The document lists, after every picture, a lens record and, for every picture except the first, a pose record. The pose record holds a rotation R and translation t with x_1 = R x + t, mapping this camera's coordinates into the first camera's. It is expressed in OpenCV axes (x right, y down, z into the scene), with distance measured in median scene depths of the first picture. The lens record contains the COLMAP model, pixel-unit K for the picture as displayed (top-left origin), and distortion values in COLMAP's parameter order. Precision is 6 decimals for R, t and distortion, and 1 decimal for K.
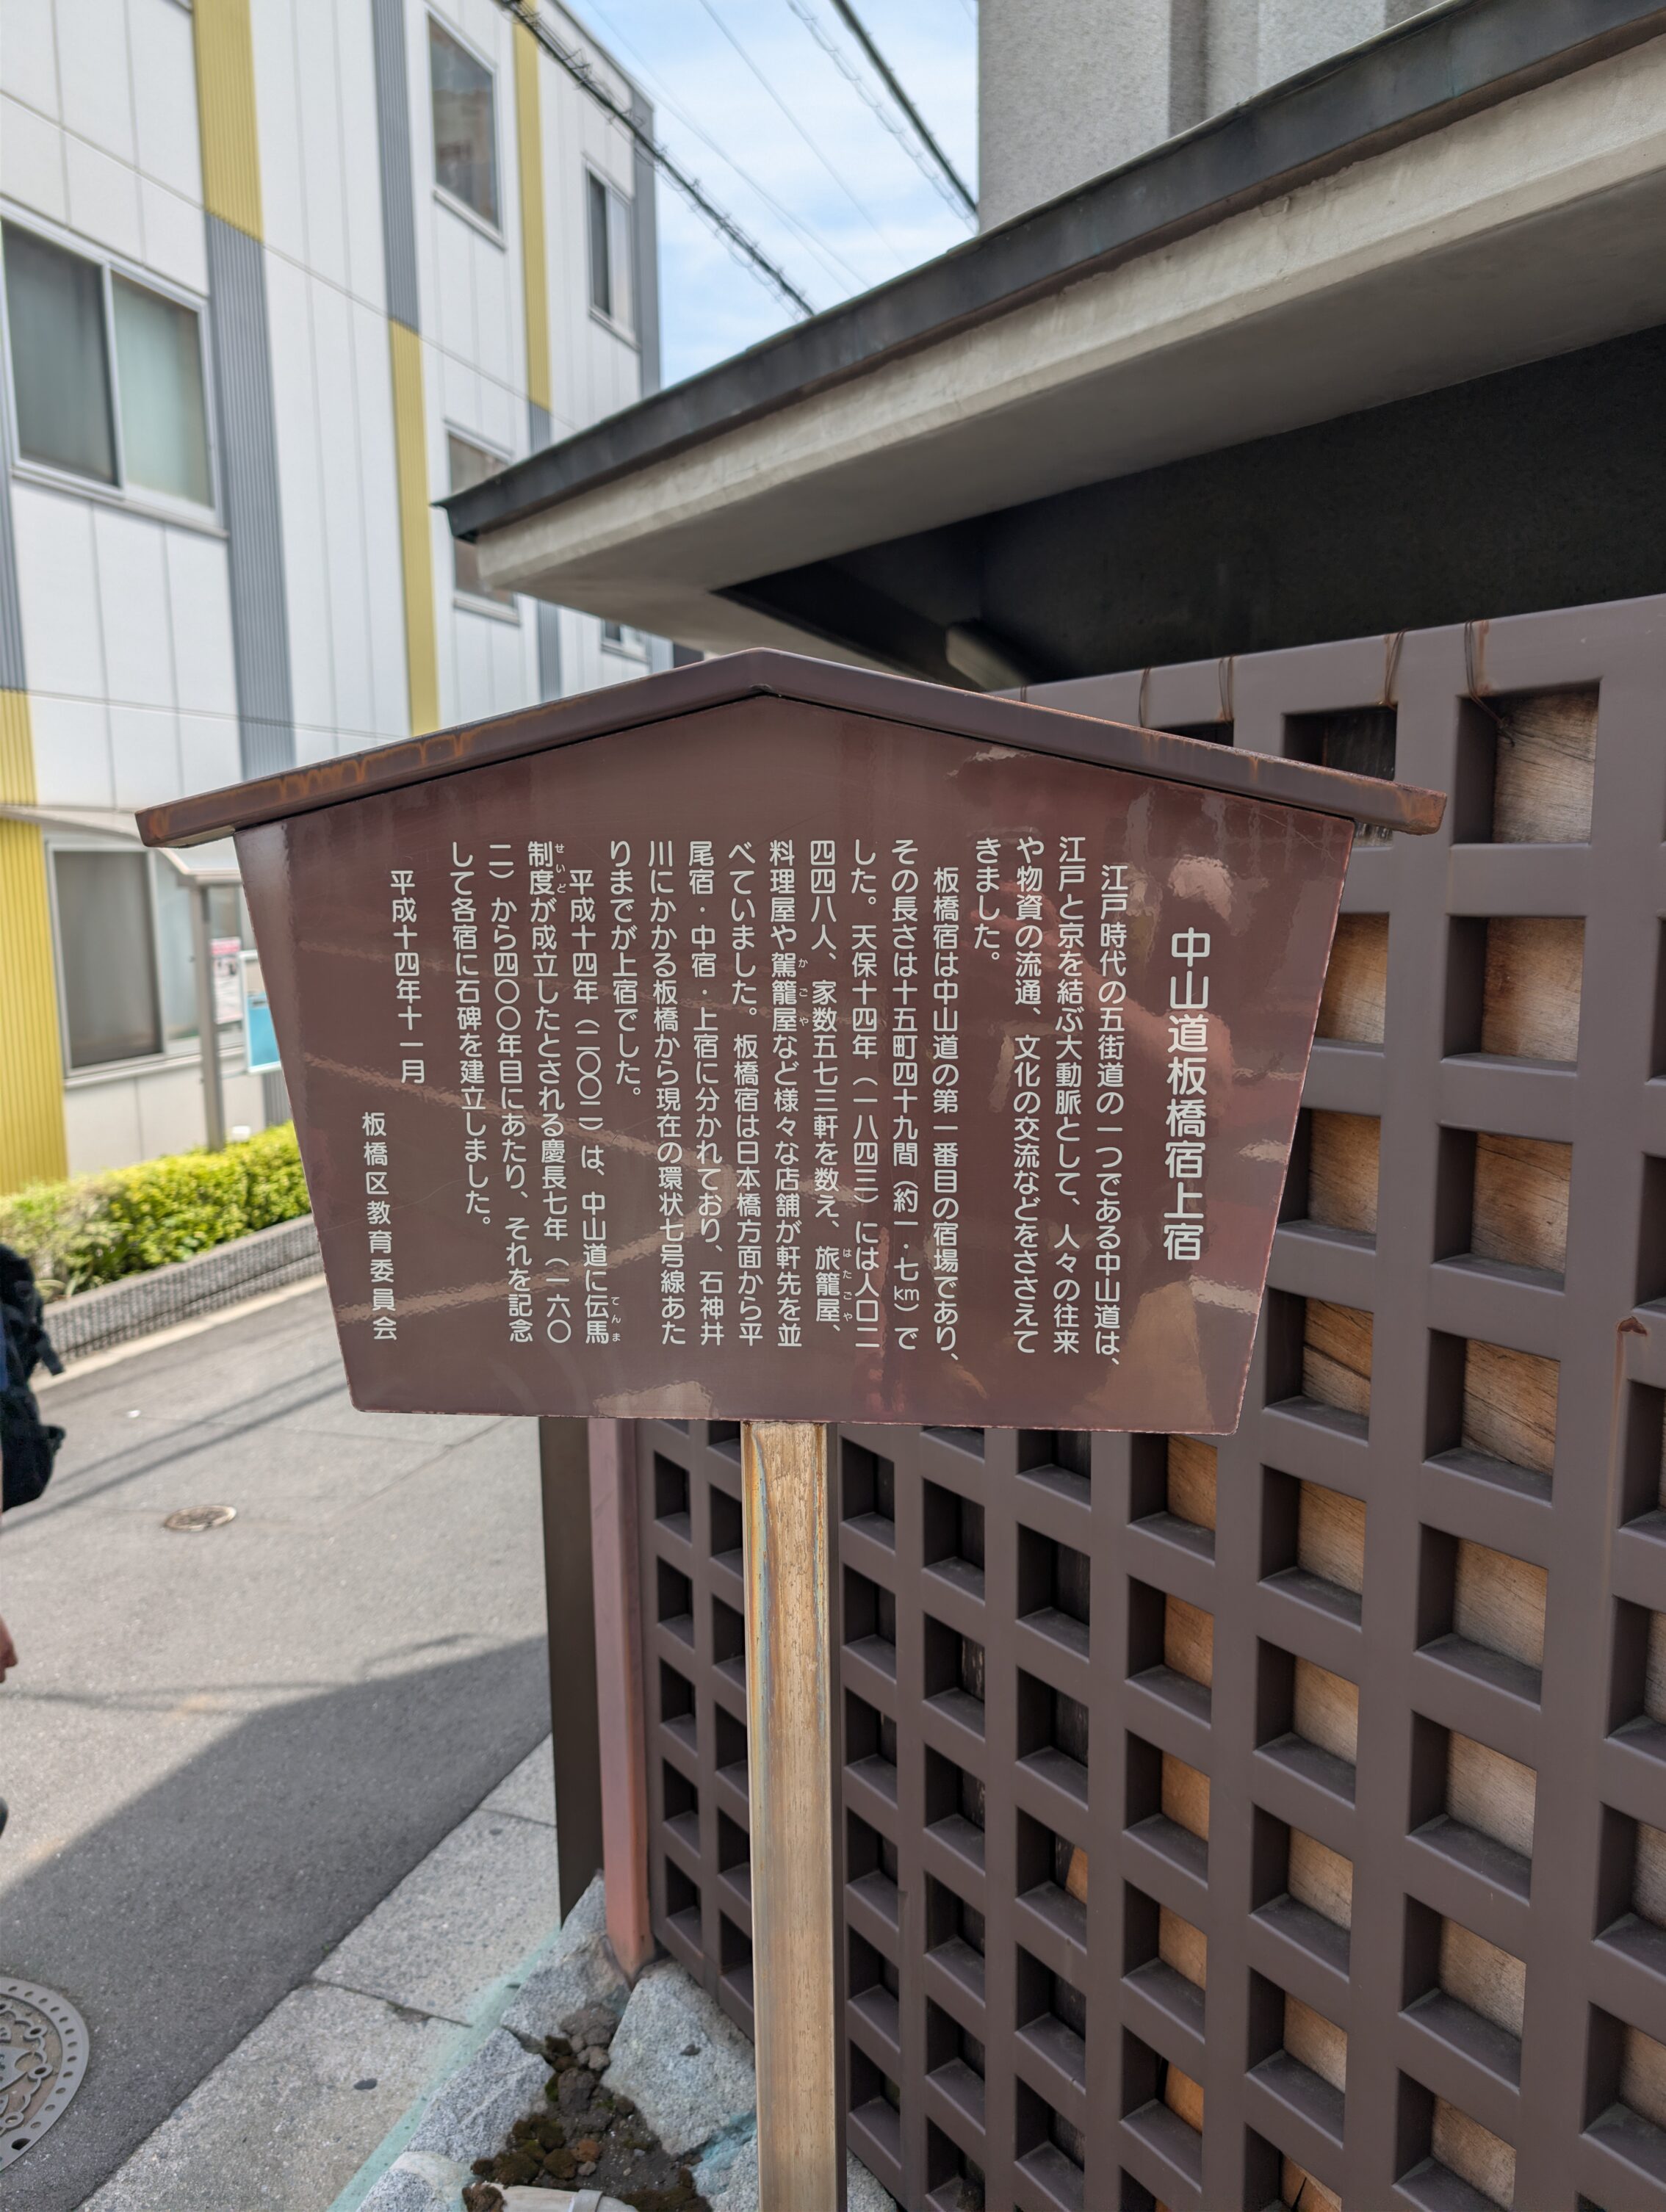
lens RADIAL K [[1641.5, 0, 833.0], [0, 1641.5, 1106.0], [0, 0, 1]] dist [-0.046585, 0.062038]
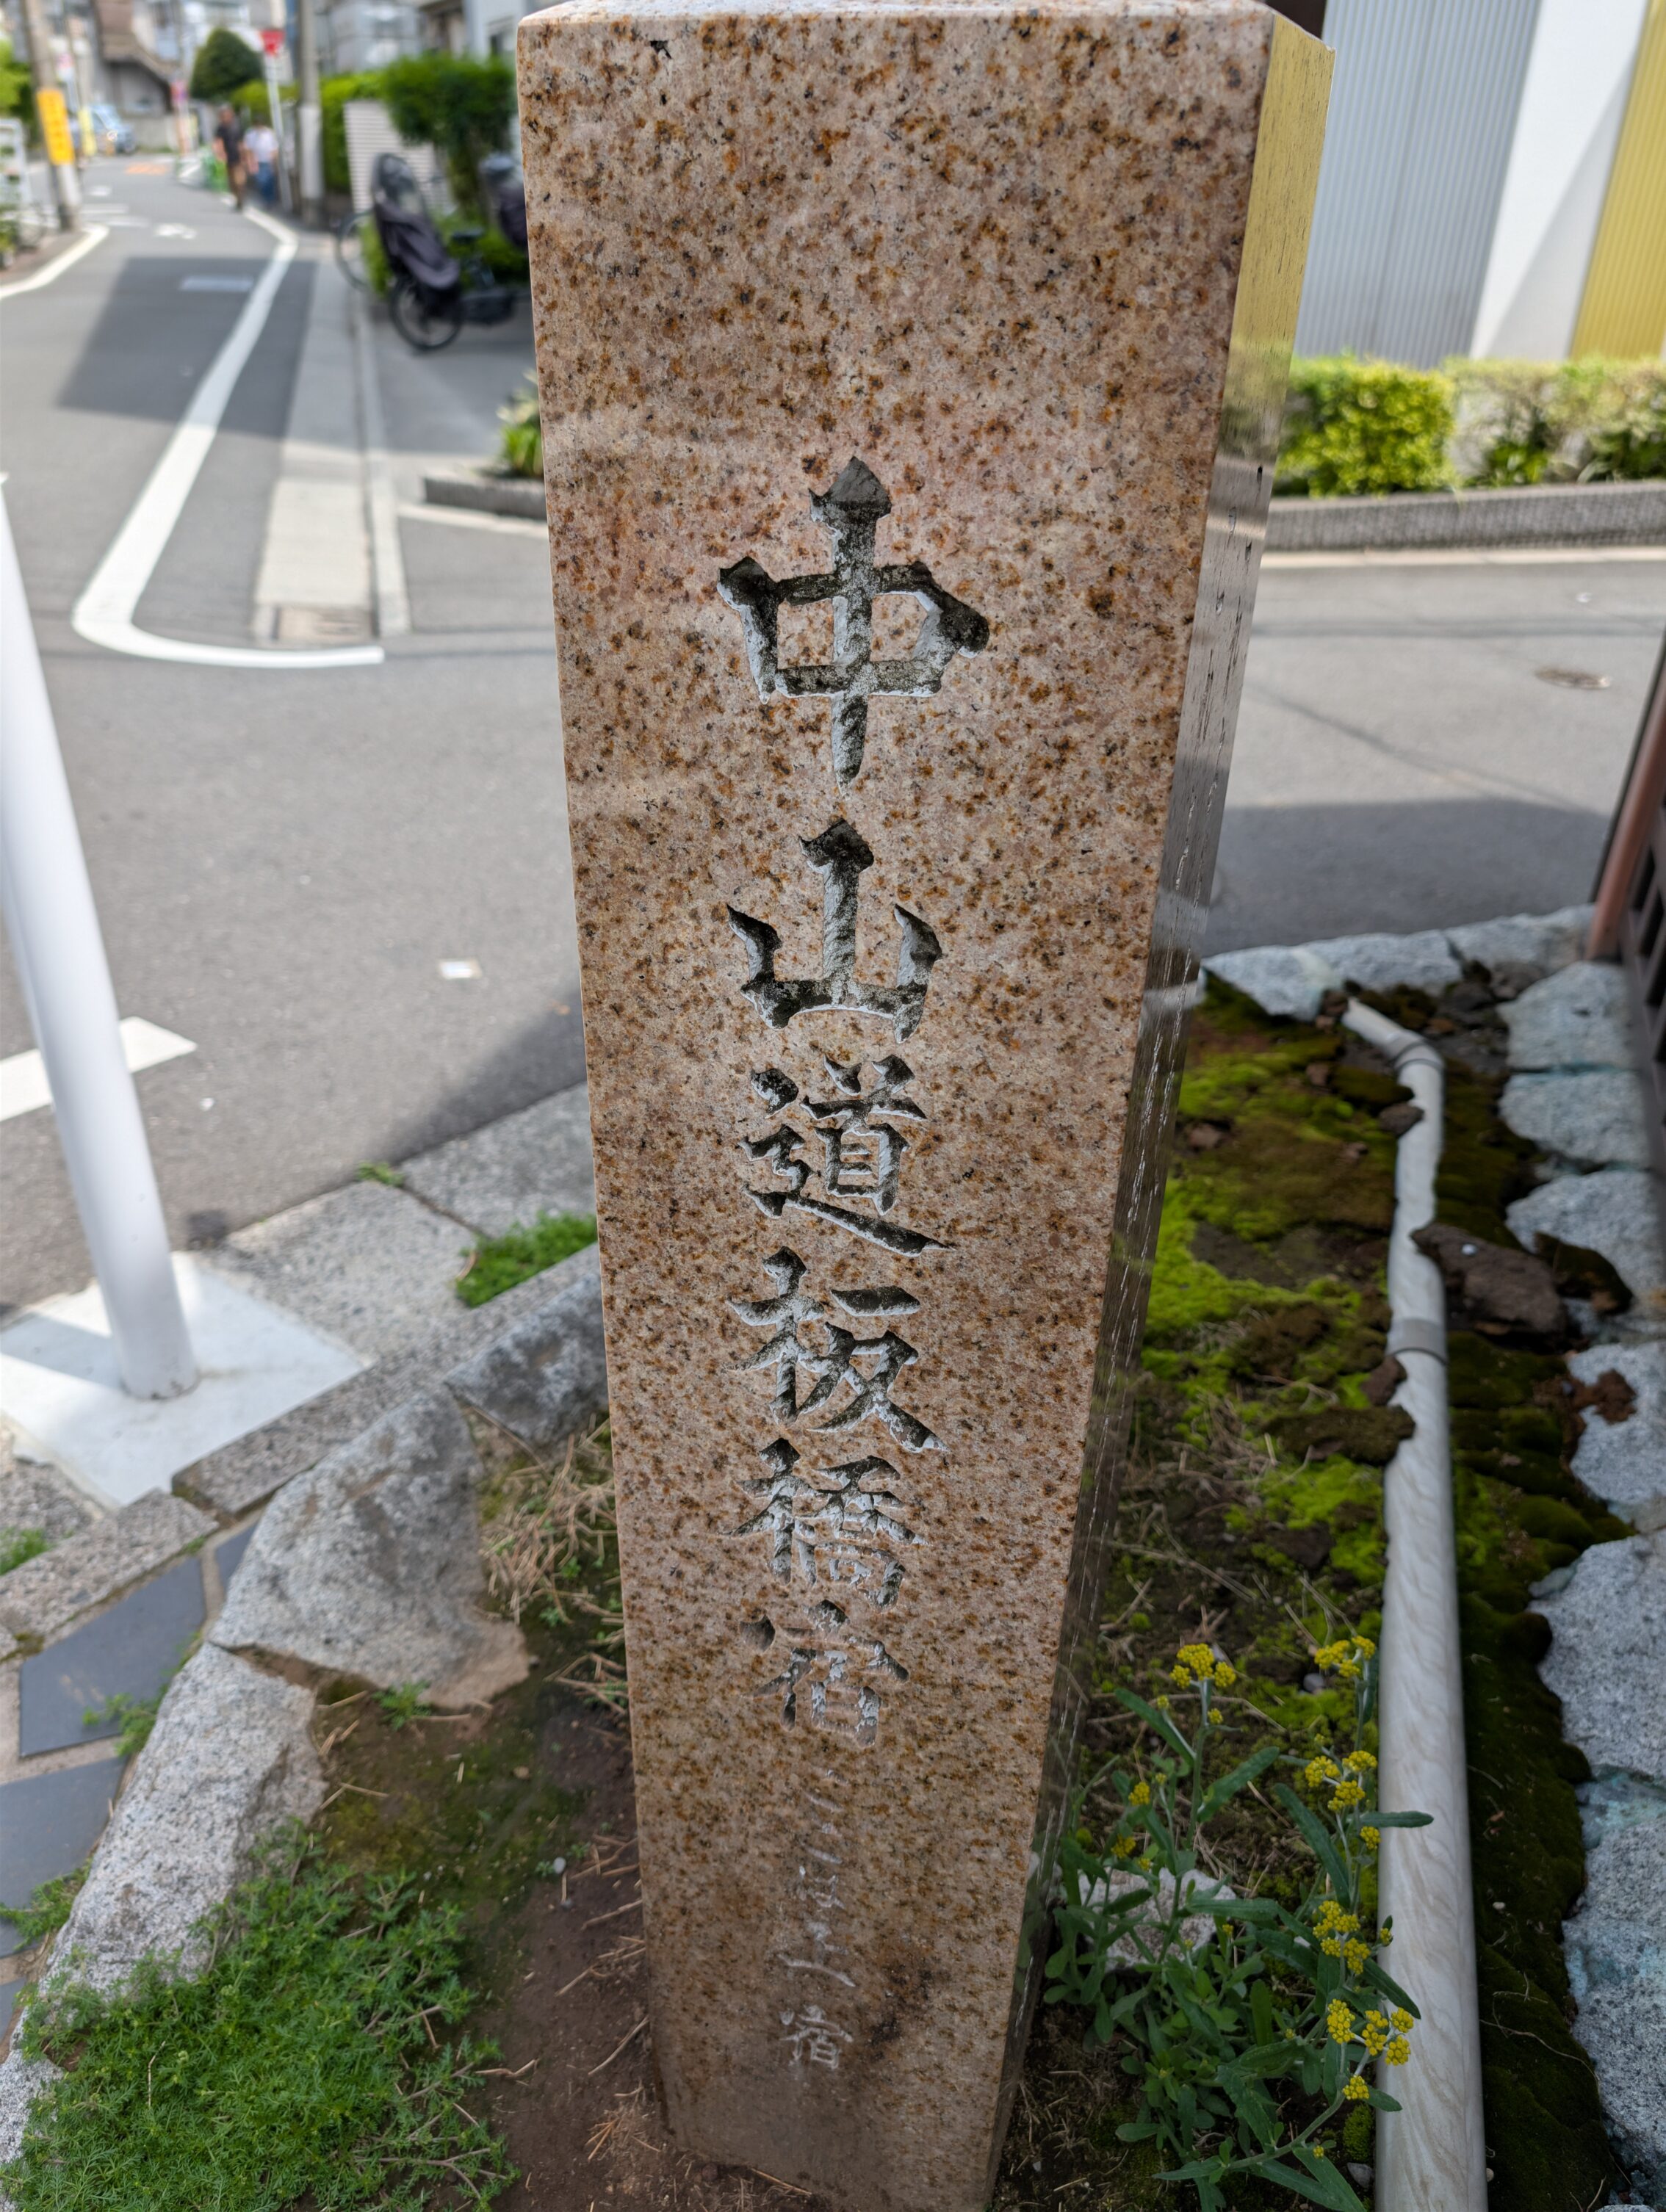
lens RADIAL K [[1641.5, 0, 833.0], [0, 1641.5, 1106.0], [0, 0, 1]] dist [-0.046585, 0.062038]
pose [[0.563113, 0.445410, -0.696070, 0.130652], [-0.160000, 0.885138, 0.436956, 0.091962], [0.810743, -0.134685, 0.569698, 0.015658]]
